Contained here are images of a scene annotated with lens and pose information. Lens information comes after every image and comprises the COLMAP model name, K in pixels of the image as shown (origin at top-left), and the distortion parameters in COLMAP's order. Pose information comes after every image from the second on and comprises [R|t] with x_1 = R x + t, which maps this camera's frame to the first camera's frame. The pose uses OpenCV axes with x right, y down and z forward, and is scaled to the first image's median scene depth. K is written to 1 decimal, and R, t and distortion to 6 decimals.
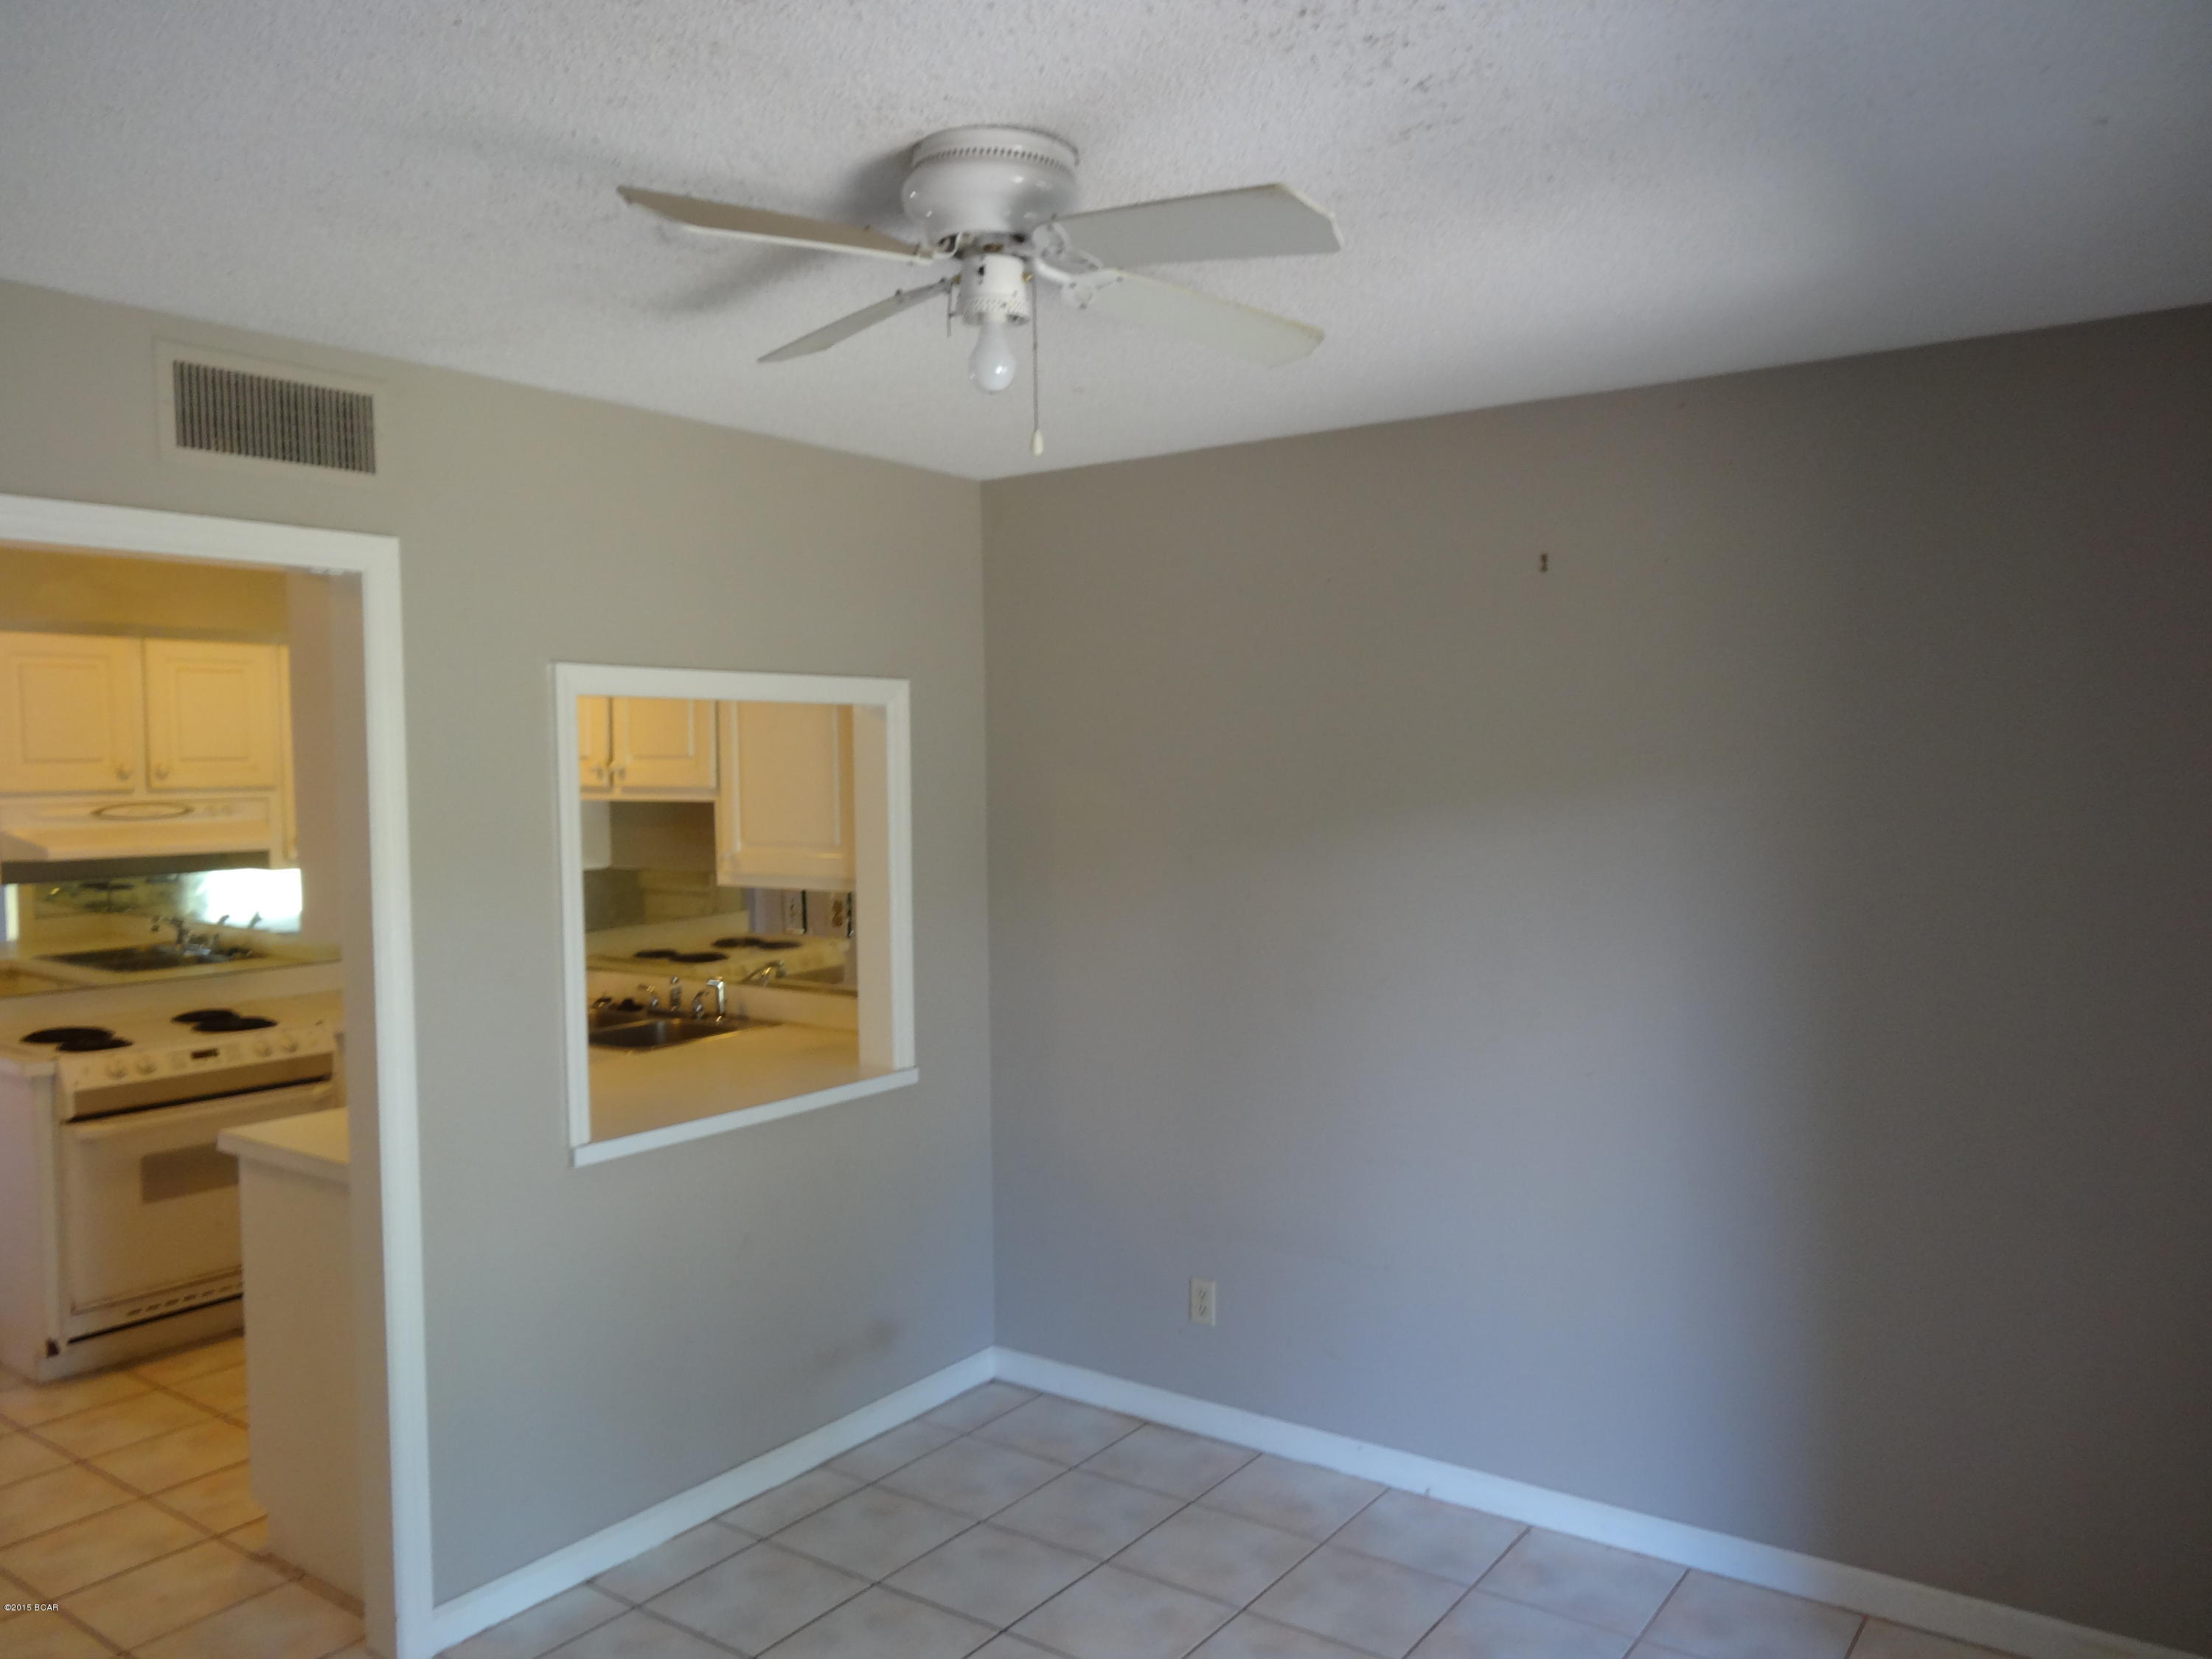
lens RADIAL K [[1632.1, 0, 1106.0], [0, 1632.1, 829.5], [0, 0, 1]] dist [-0.002879, 0.001558]
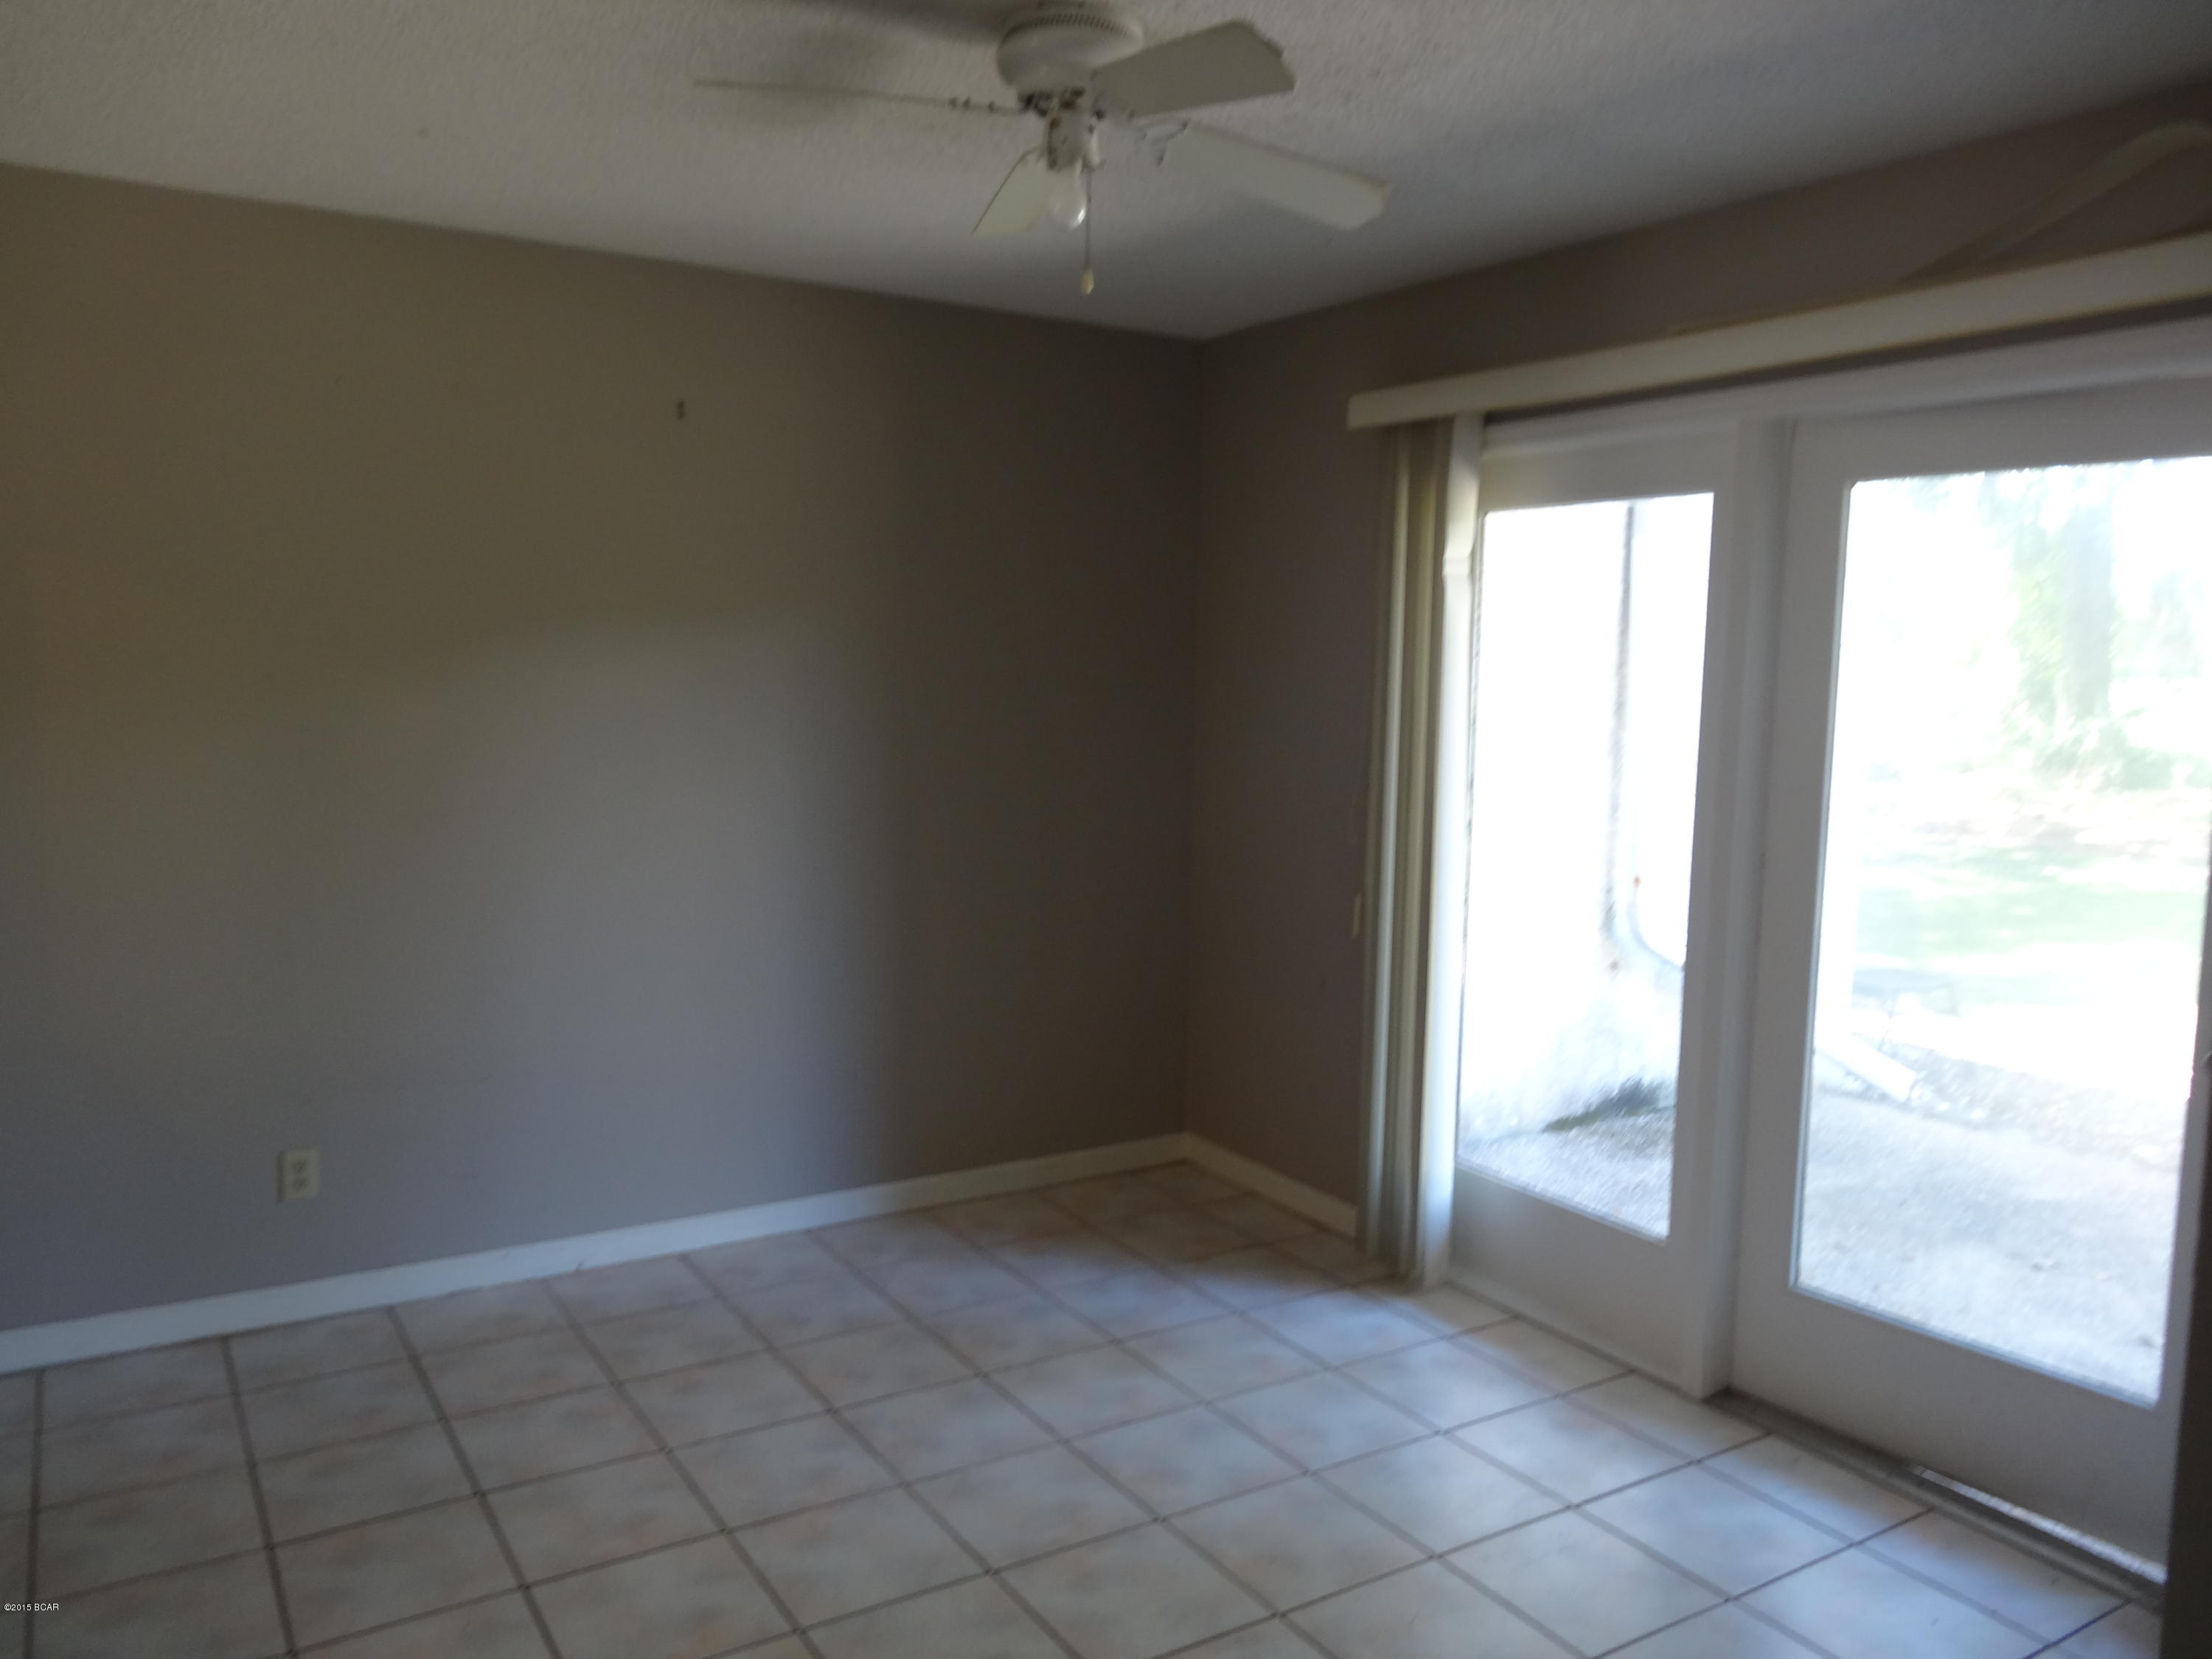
lens RADIAL K [[1632.1, 0, 1106.0], [0, 1632.1, 829.5], [0, 0, 1]] dist [-0.002879, 0.001558]
pose [[0.370638, -0.075025, 0.925742, -1.152384], [0.015674, 0.997095, 0.074532, 0.078589], [-0.928645, -0.013115, 0.370738, 0.503287]]
